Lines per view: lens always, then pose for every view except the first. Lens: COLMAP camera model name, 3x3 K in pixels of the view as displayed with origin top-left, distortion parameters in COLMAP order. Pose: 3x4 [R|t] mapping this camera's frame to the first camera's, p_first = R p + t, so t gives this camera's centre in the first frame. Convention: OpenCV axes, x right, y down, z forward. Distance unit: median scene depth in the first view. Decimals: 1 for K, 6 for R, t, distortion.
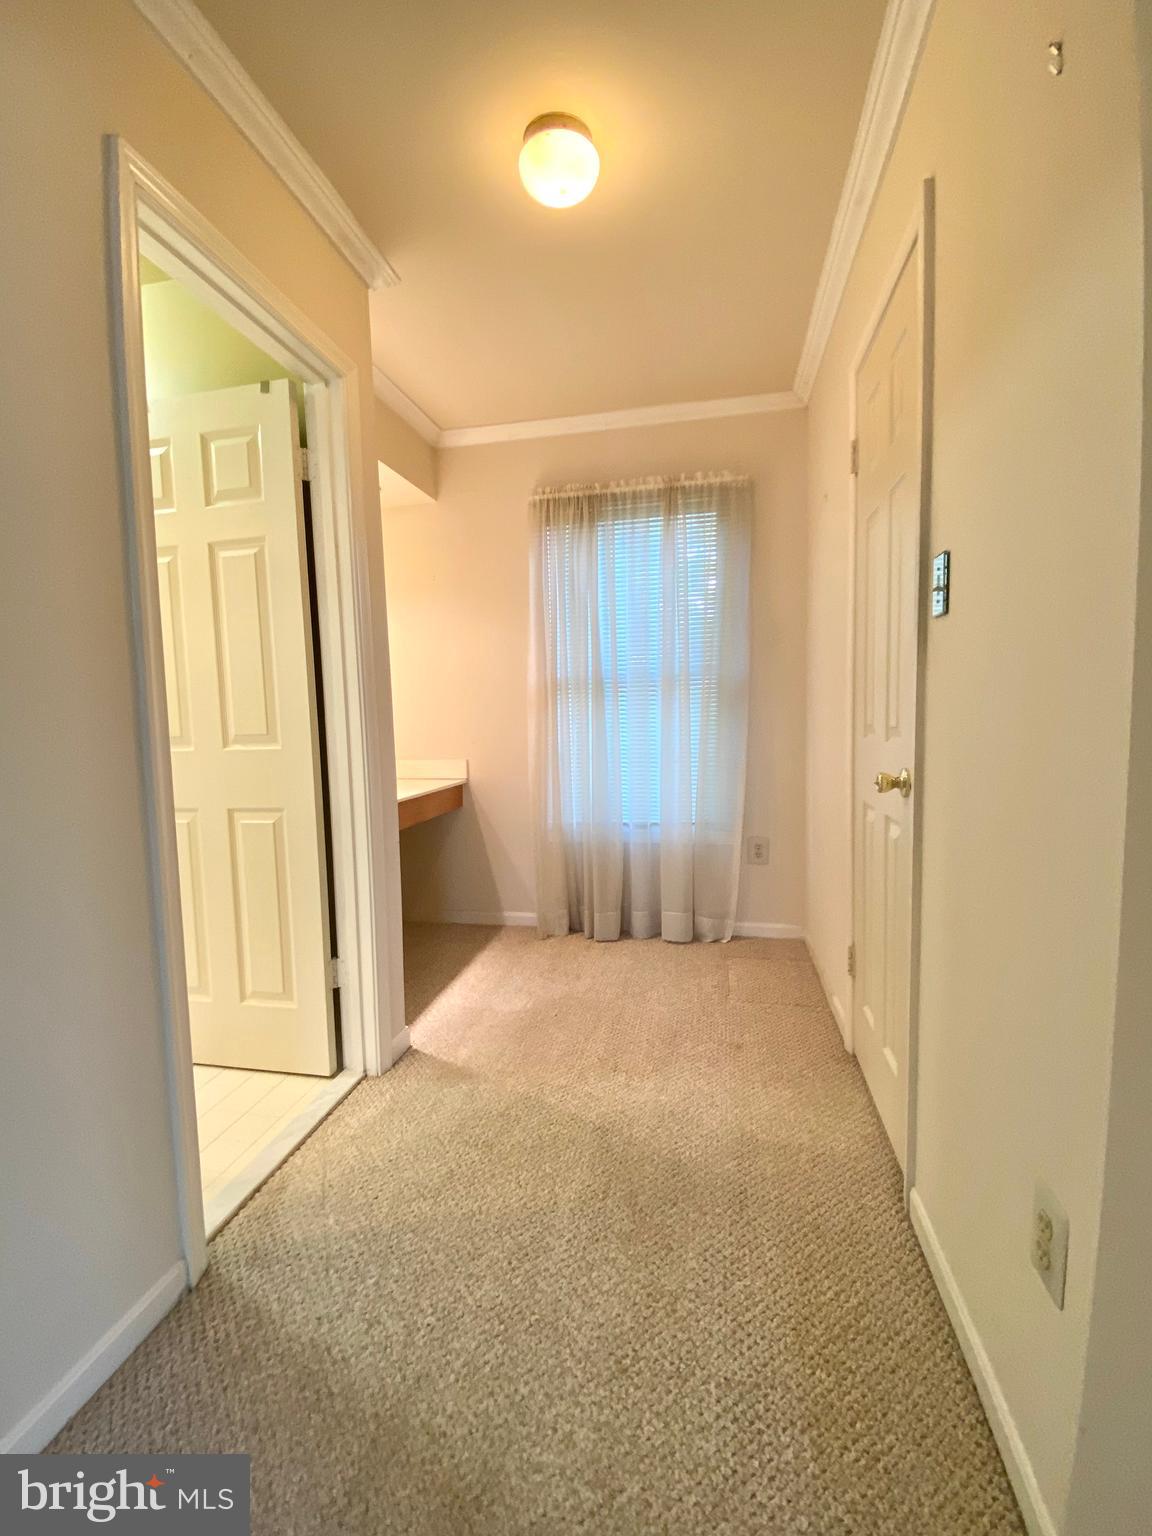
lens RADIAL K [[619.6, 0, 571.6], [0, 619.6, 761.4], [0, 0, 1]] dist [-0.000385, -0.012430]
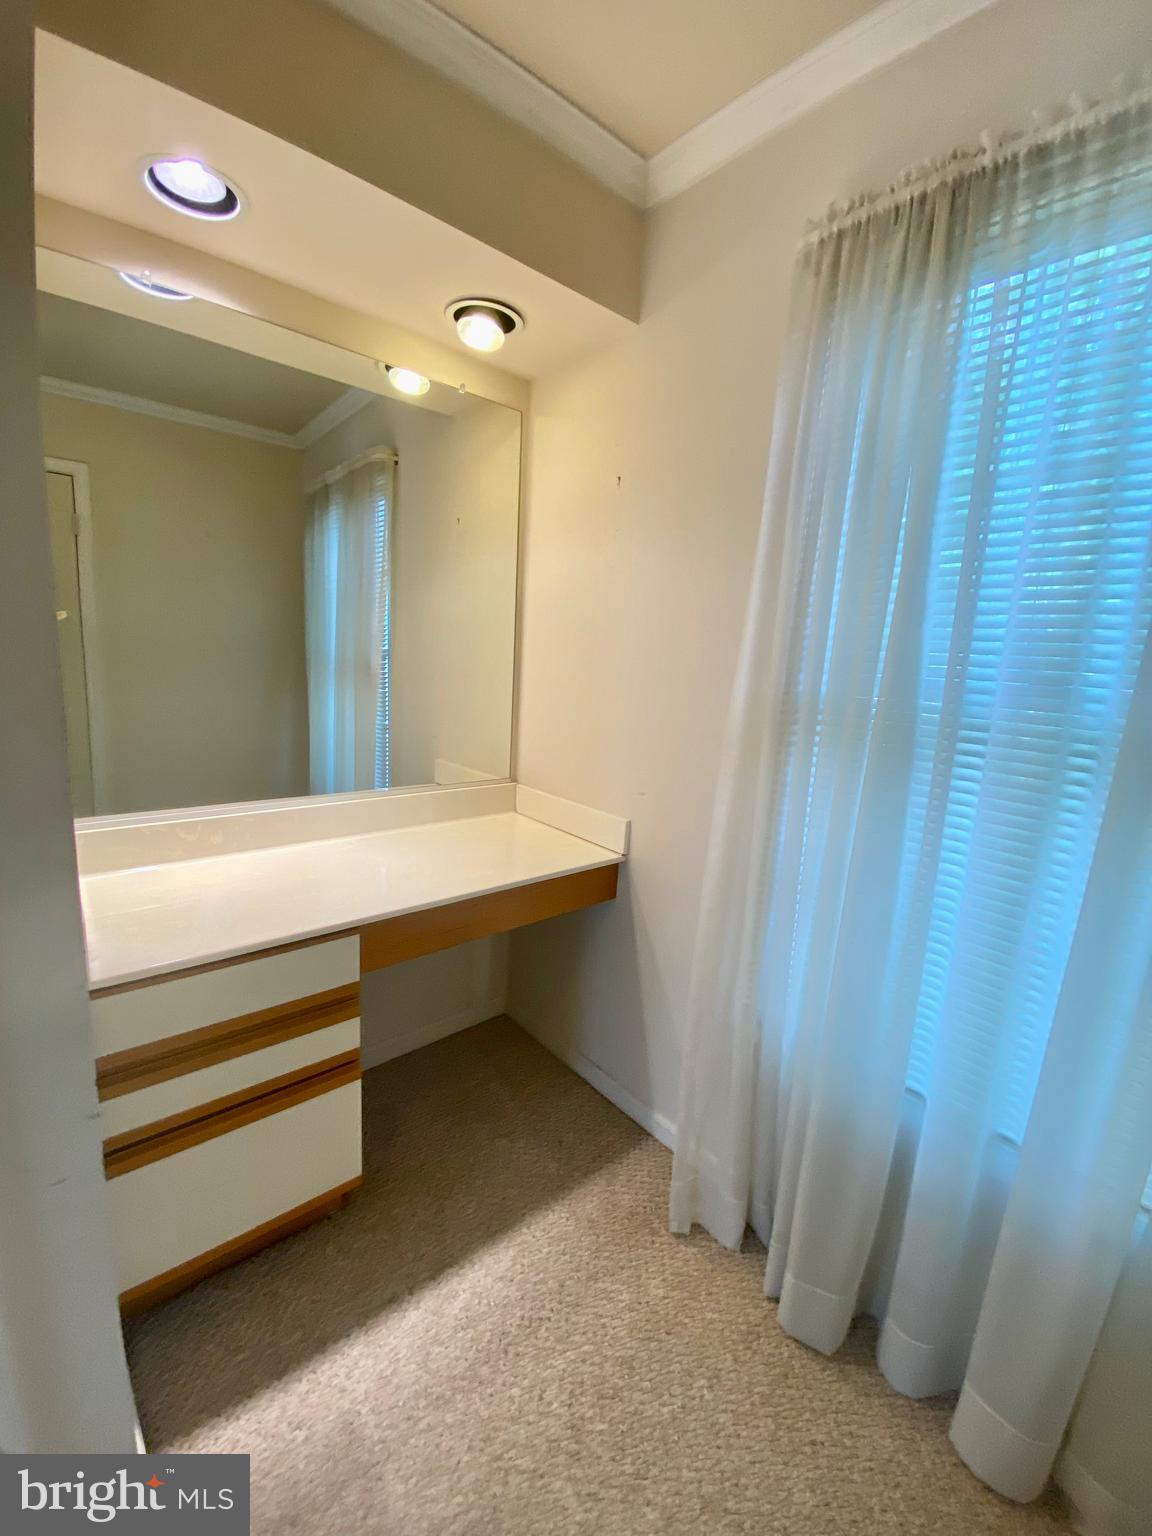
lens RADIAL K [[619.6, 0, 571.6], [0, 619.6, 761.4], [0, 0, 1]] dist [-0.000385, -0.012430]
pose [[0.794531, 0.169034, -0.583223, 0.106218], [-0.124787, 0.985426, 0.115604, -0.121290], [0.594264, -0.019072, 0.804044, 0.585416]]
